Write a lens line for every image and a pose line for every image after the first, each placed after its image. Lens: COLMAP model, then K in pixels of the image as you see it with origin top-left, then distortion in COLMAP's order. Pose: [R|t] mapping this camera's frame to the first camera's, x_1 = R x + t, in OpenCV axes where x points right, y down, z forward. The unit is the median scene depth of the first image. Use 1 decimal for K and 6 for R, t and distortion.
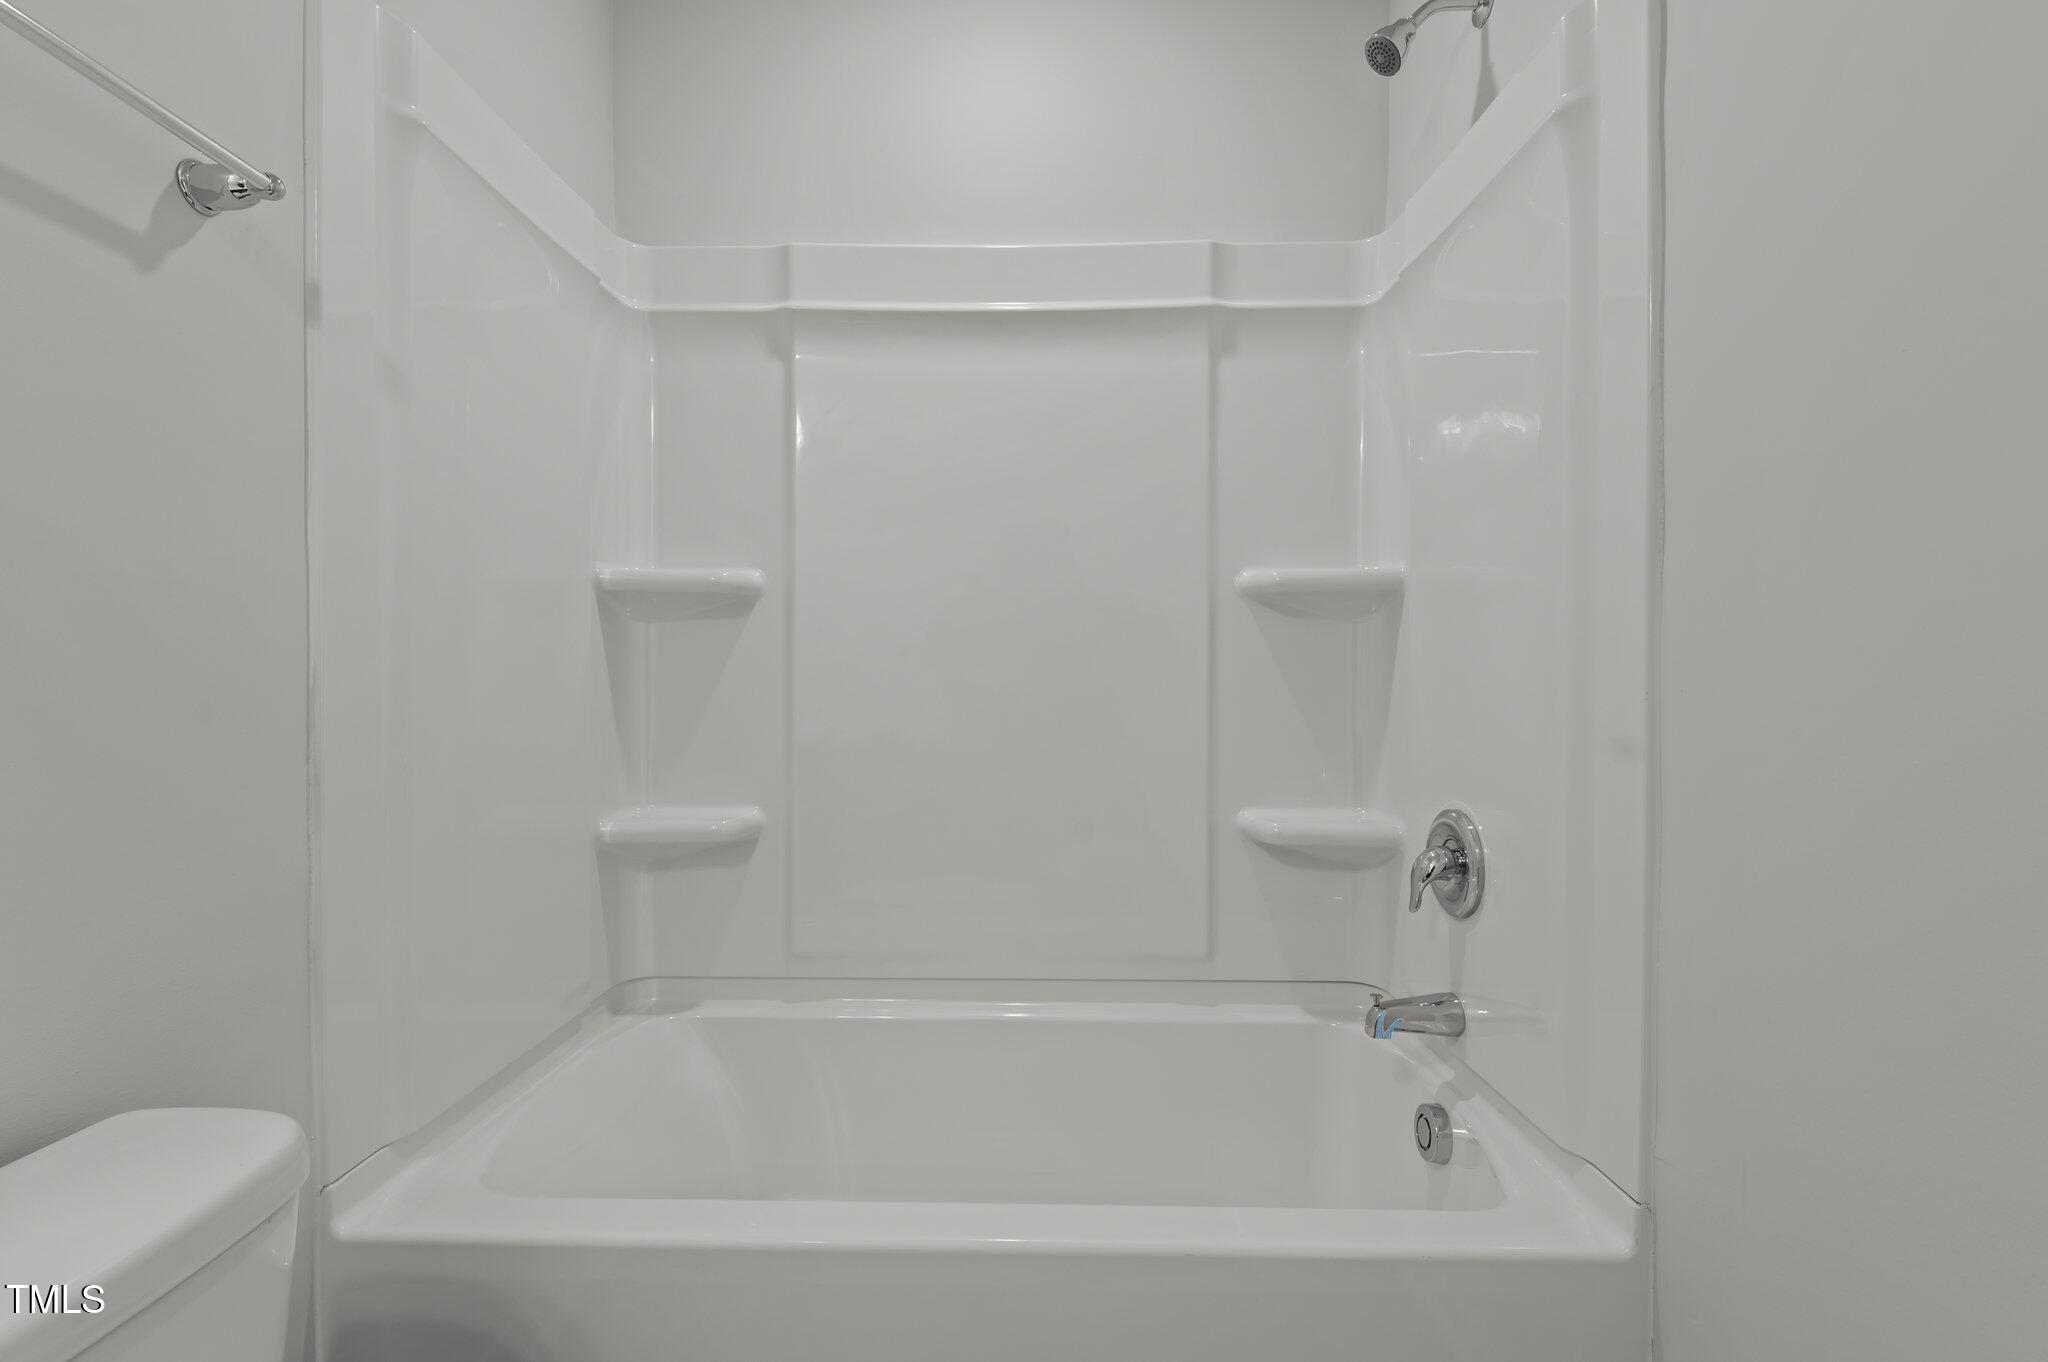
lens RADIAL K [[899.8, 0, 1011.7], [0, 899.8, 685.5], [0, 0, 1]] dist [0.021014, -0.012862]
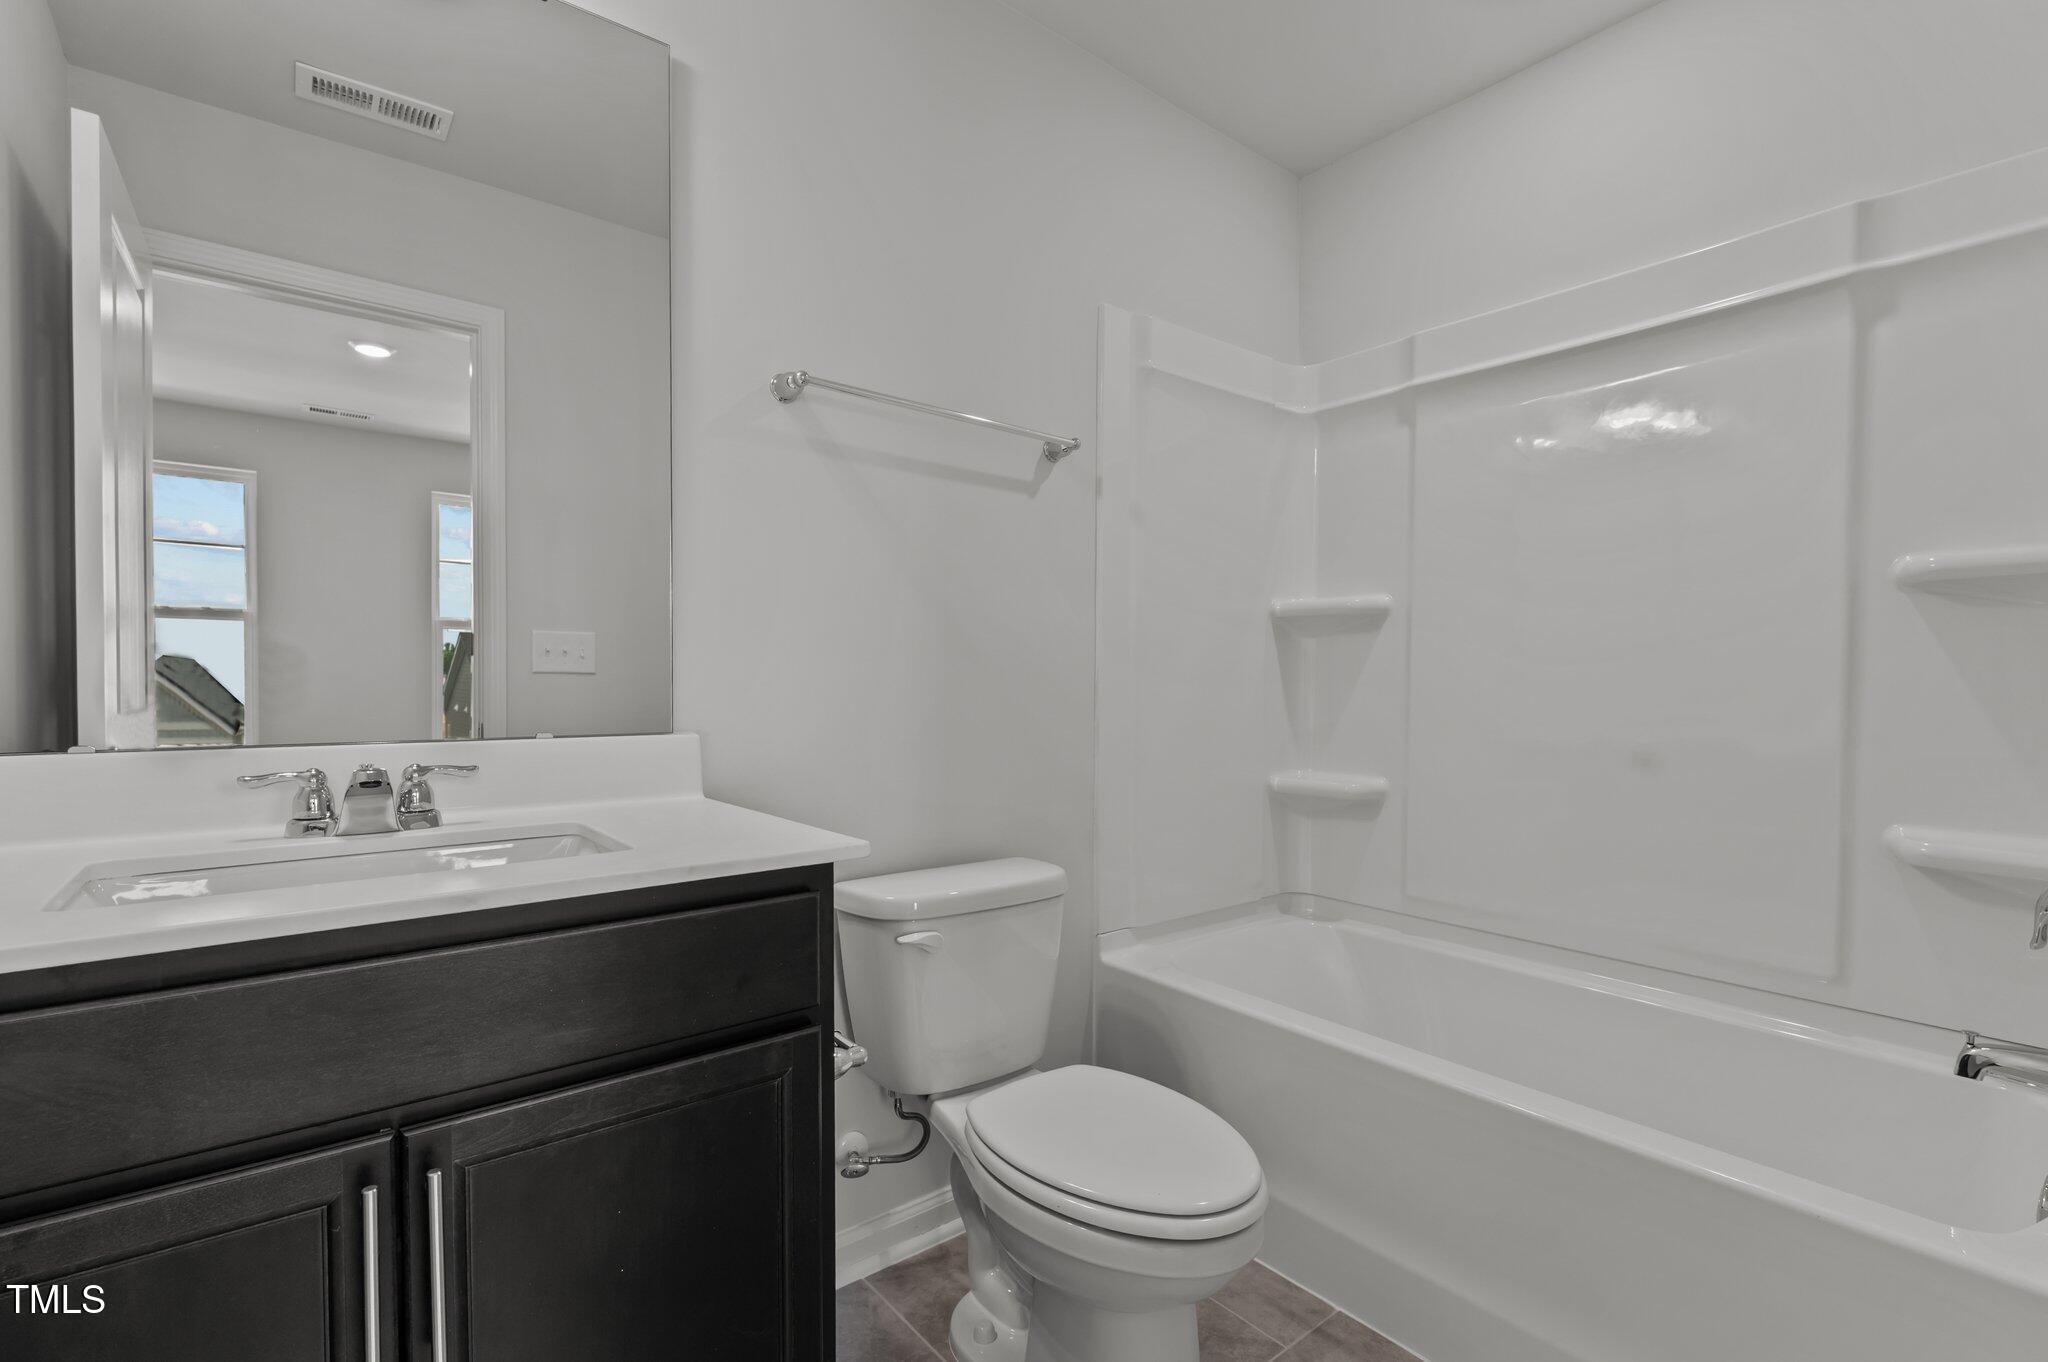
lens RADIAL K [[899.8, 0, 1011.7], [0, 899.8, 685.5], [0, 0, 1]] dist [0.021014, -0.012862]
pose [[0.634216, 0.007146, -0.773123, 0.391936], [-0.007897, 0.999965, 0.002765, 0.003048], [0.773116, 0.004352, 0.634250, -0.241145]]
